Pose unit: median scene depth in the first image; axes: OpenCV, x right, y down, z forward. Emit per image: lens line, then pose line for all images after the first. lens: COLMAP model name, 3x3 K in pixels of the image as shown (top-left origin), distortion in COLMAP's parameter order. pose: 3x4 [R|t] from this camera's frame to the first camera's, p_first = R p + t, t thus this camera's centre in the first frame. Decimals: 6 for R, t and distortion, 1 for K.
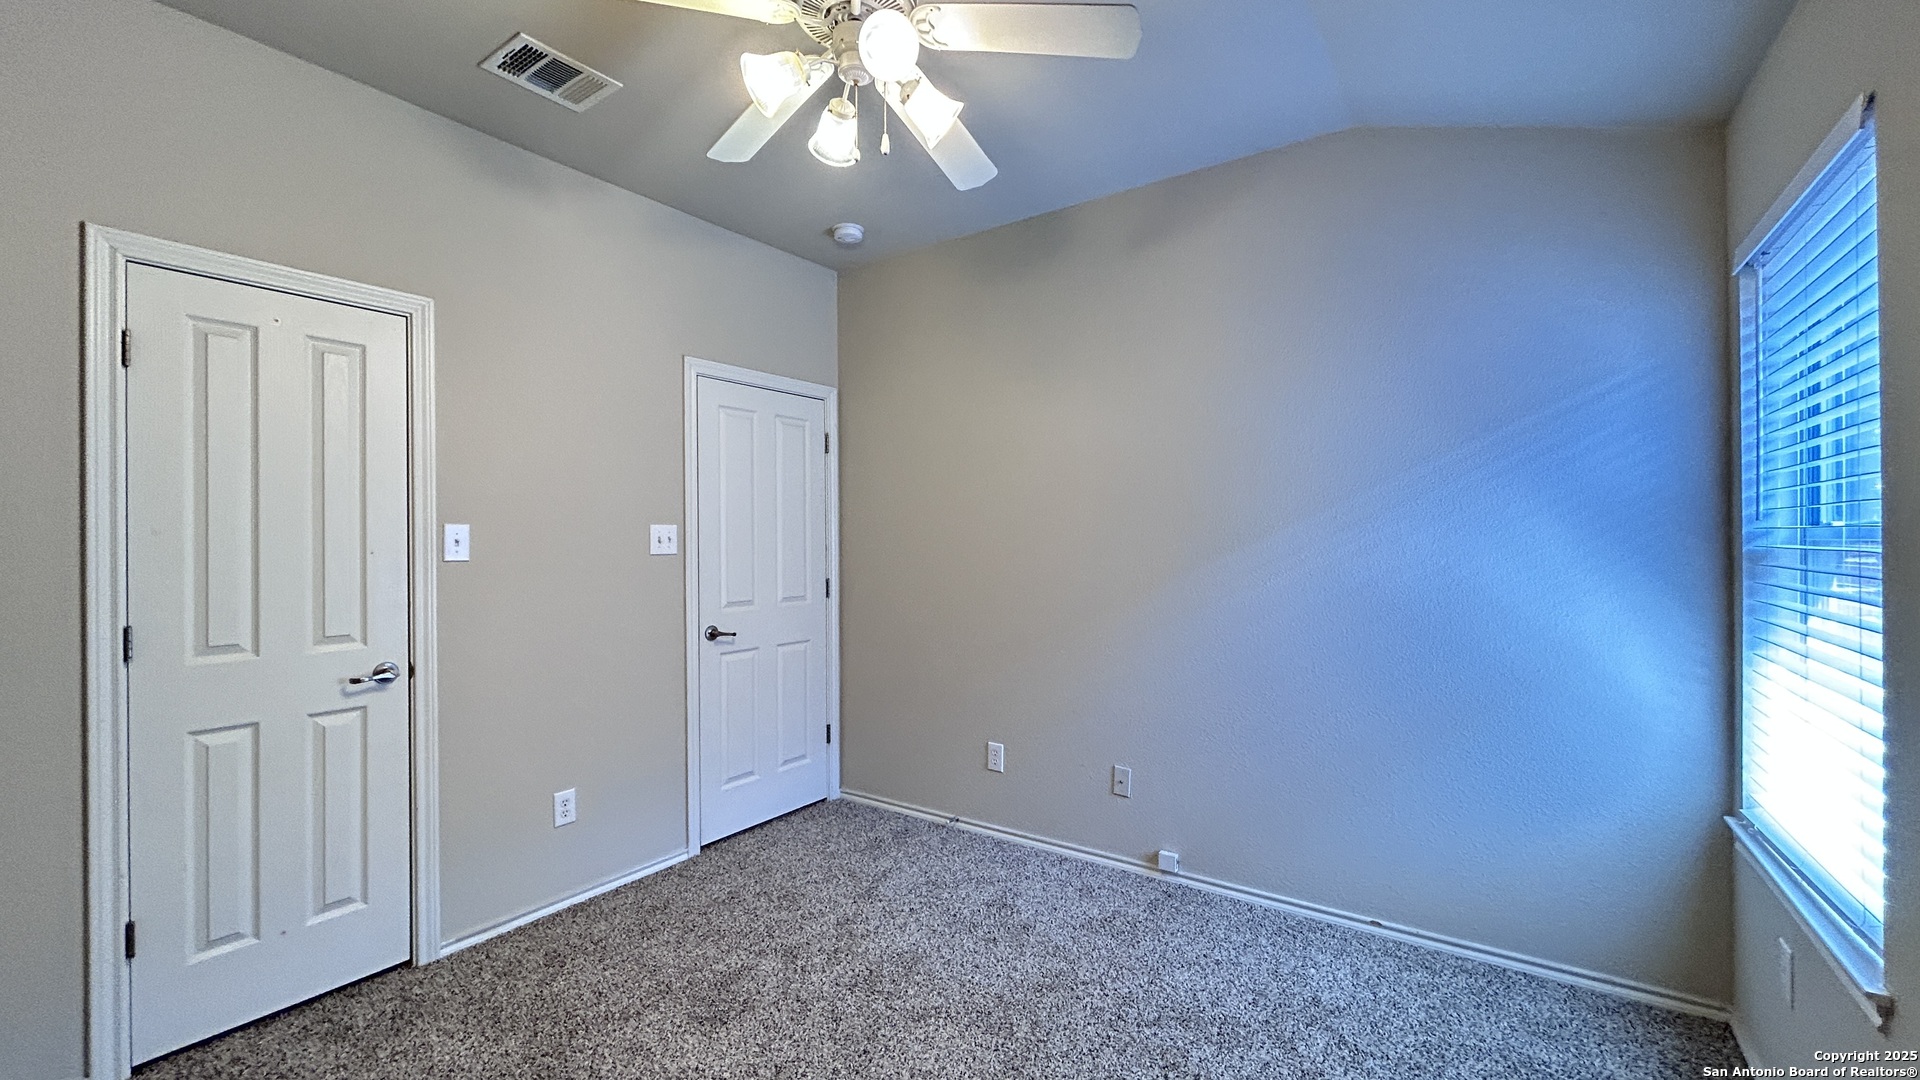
lens RADIAL K [[767.3, 0, 965.7], [0, 767.3, 553.1], [0, 0, 1]] dist [0.002280, 0.001156]
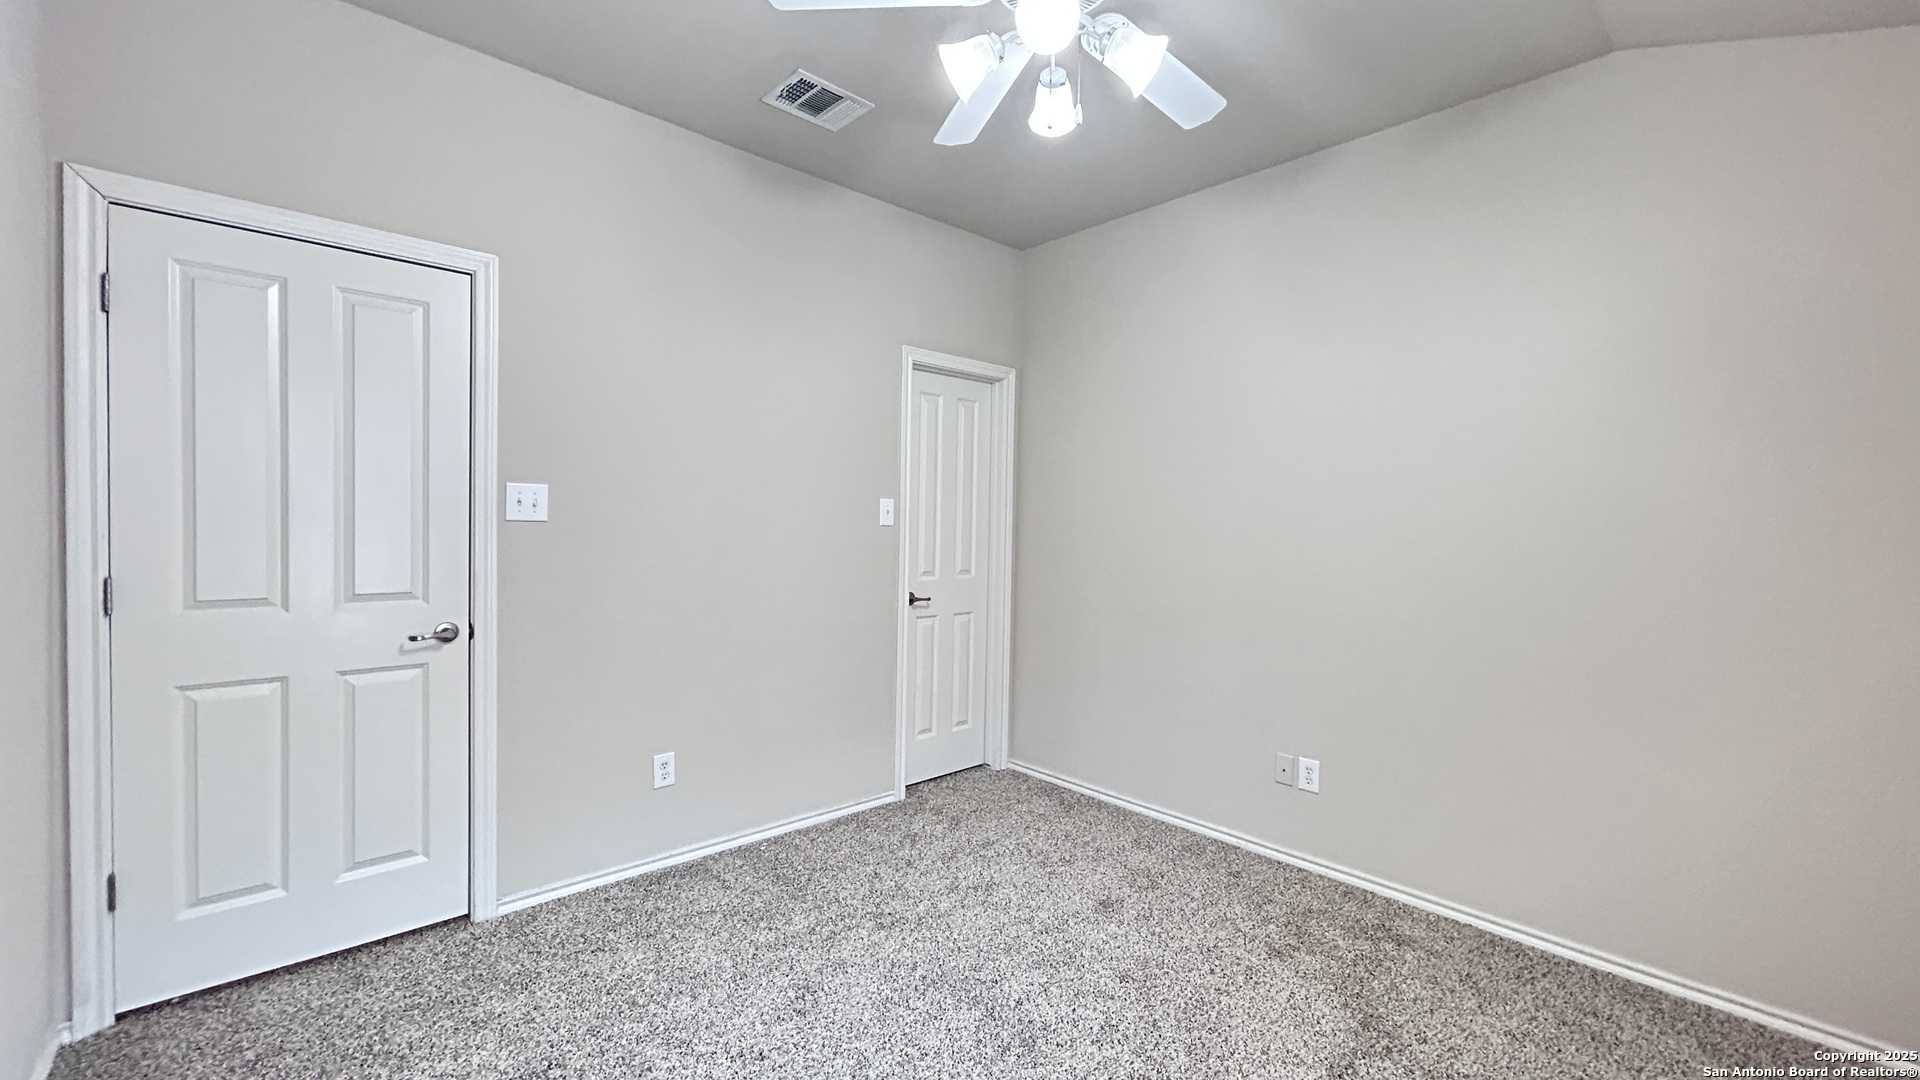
lens RADIAL K [[767.3, 0, 969.1], [0, 767.3, 542.4], [0, 0, 1]] dist [0.002280, 0.001156]
pose [[0.978463, 0.035294, -0.203382, 0.119793], [-0.031822, 0.999287, 0.020320, -0.003272], [0.203954, -0.013410, 0.978889, 0.167643]]
